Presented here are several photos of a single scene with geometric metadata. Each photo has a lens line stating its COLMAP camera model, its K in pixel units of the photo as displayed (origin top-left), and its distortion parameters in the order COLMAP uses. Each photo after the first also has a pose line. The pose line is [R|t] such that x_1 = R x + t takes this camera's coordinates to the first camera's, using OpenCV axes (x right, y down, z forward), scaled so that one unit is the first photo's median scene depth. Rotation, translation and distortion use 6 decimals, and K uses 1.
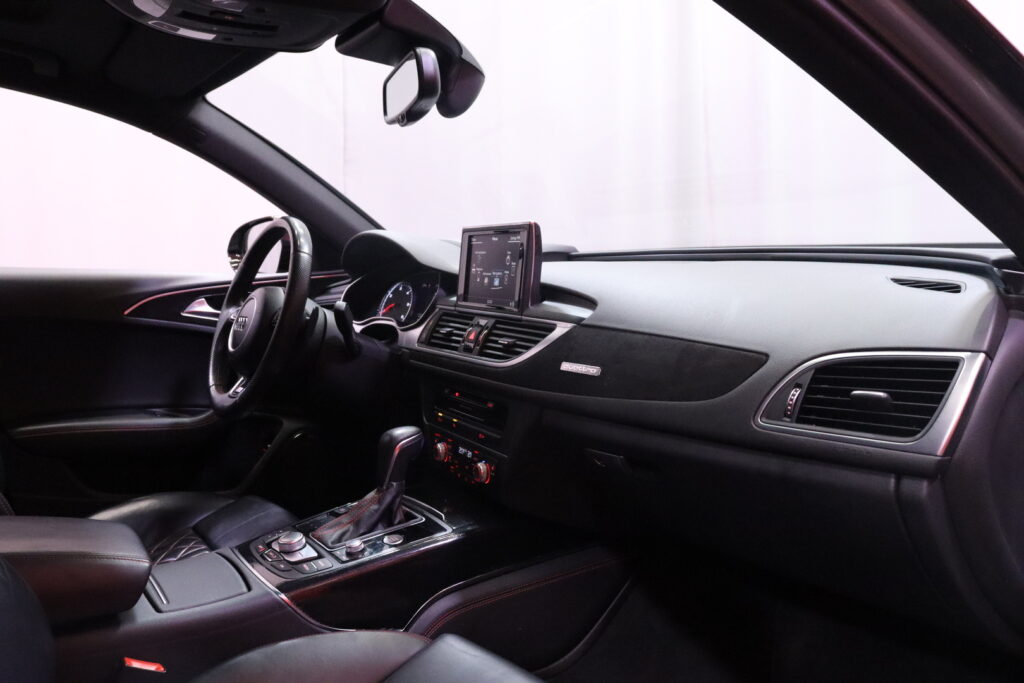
lens RADIAL K [[843.6, 0, 512.0], [0, 843.6, 341.5], [0, 0, 1]] dist [-0.176329, 0.137348]
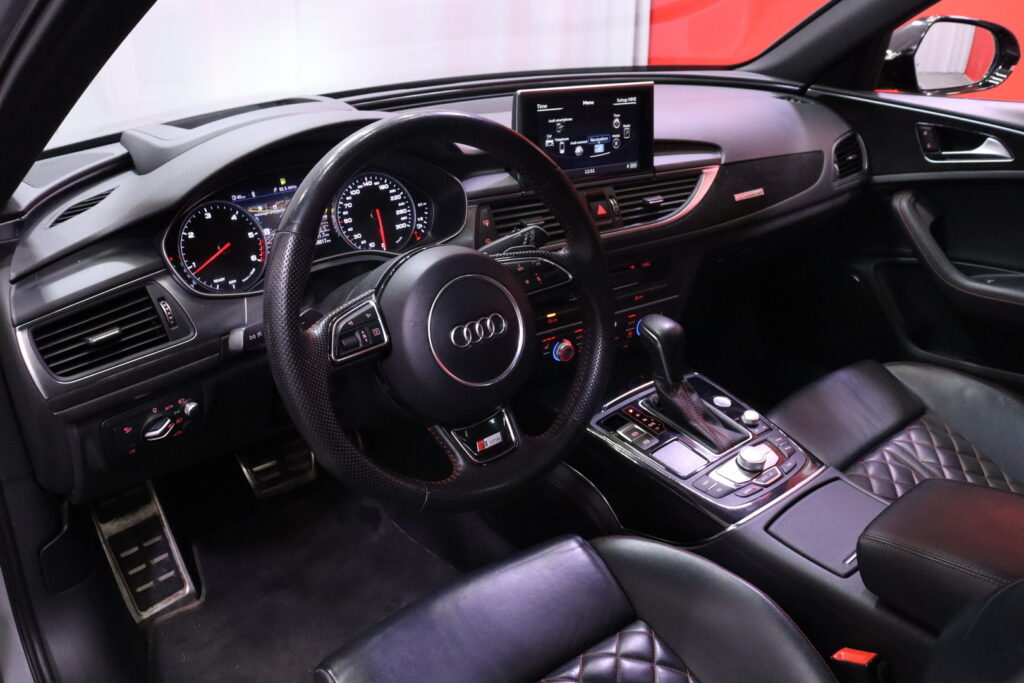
lens RADIAL K [[843.6, 0, 512.0], [0, 843.6, 341.5], [0, 0, 1]] dist [-0.176329, 0.137348]
pose [[-0.088203, -0.407547, 0.908915, -0.995611], [0.093687, 0.905032, 0.414897, -0.285449], [-0.991687, 0.121748, -0.041645, 1.217422]]
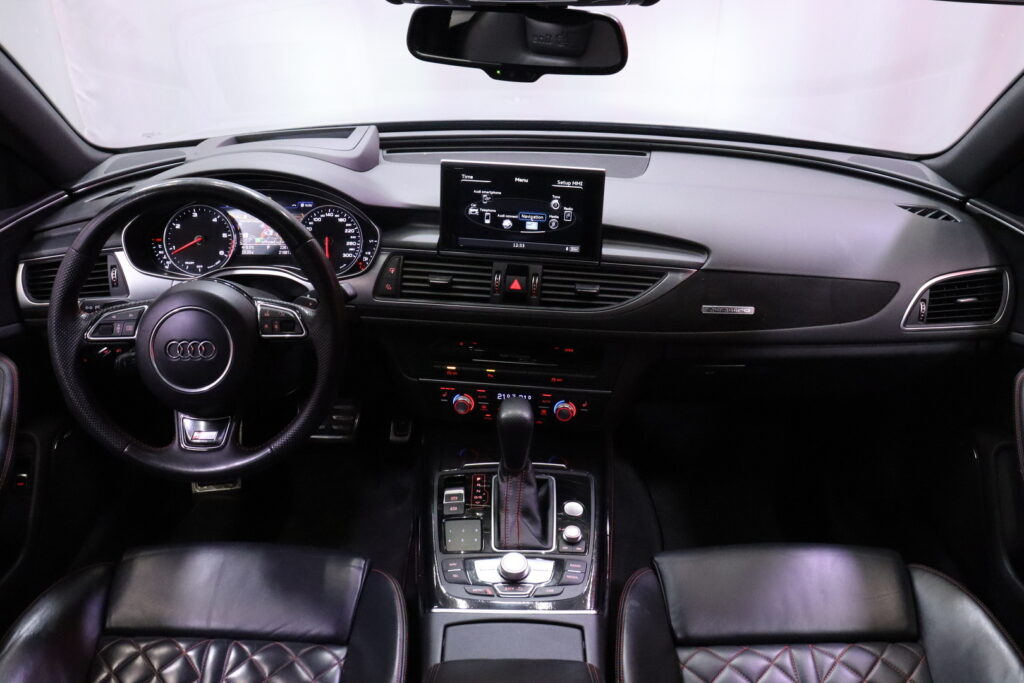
lens RADIAL K [[892.6, 0, 512.0], [0, 892.6, 341.5], [0, 0, 1]] dist [-0.165924, 0.167667]
pose [[0.567525, -0.346509, 0.746891, -0.873627], [0.058267, 0.921758, 0.383362, -0.354979], [-0.821292, -0.174049, 0.543311, 0.465634]]
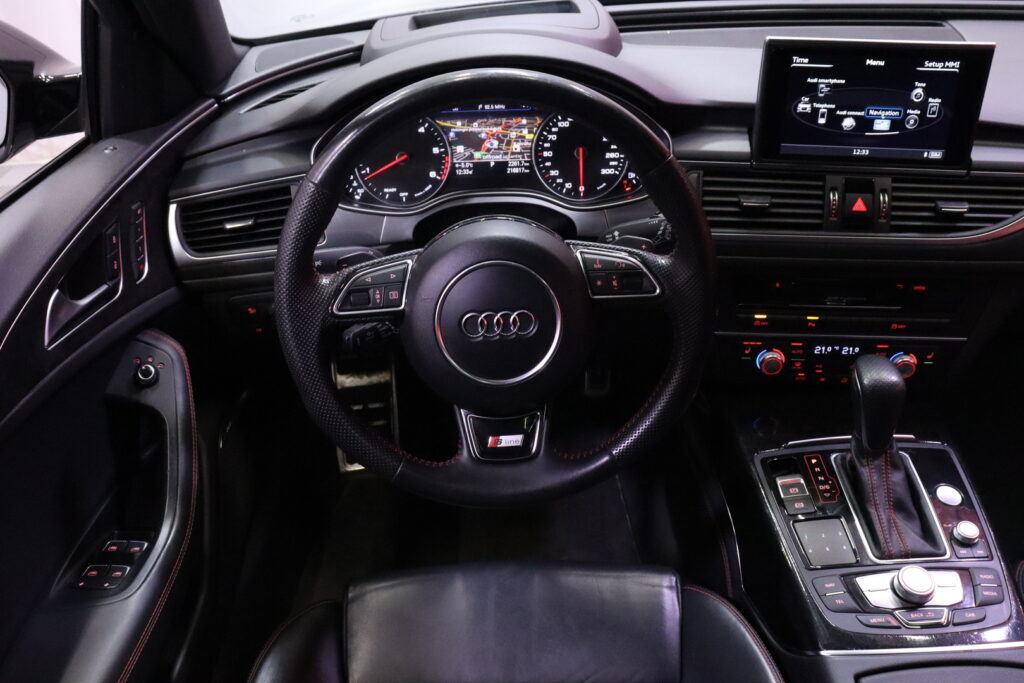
lens RADIAL K [[918.3, 0, 512.0], [0, 918.3, 341.5], [0, 0, 1]] dist [-0.154395, 0.185346]
pose [[0.537635, -0.450822, 0.712537, -0.851607], [0.093626, 0.871754, 0.480915, -0.319962], [-0.837964, -0.191845, 0.510894, 0.878937]]
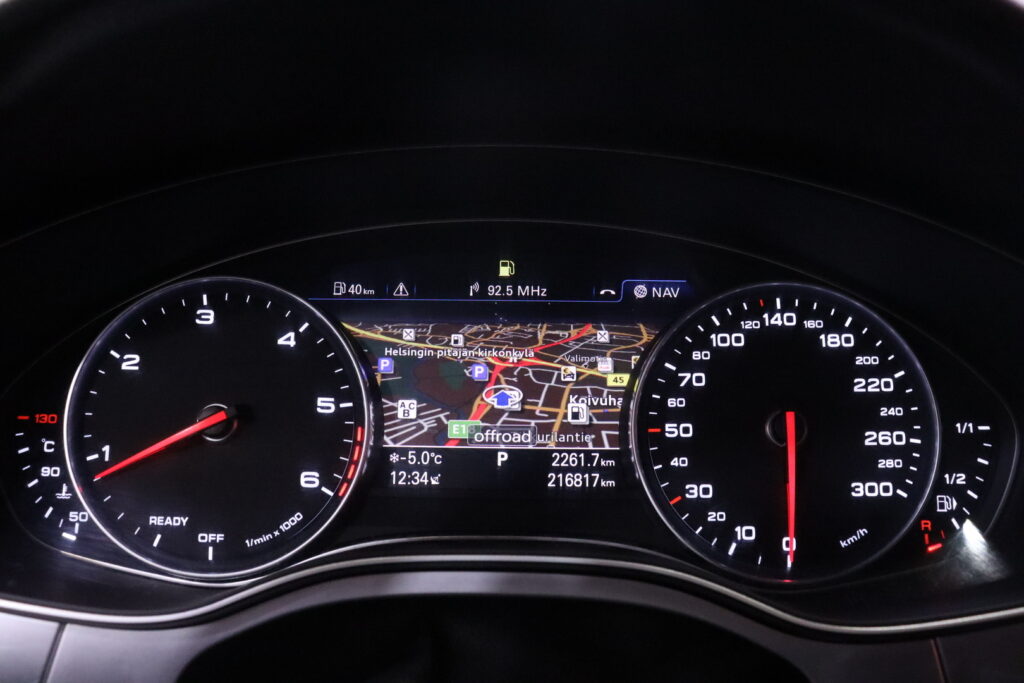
lens RADIAL K [[843.6, 0, 512.0], [0, 843.6, 341.5], [0, 0, 1]] dist [-0.176329, 0.137348]
pose [[0.569007, -0.142273, 0.809932, -0.350827], [0.063135, 0.989571, 0.129473, -0.112308], [-0.819906, -0.022536, 0.572055, 1.234189]]
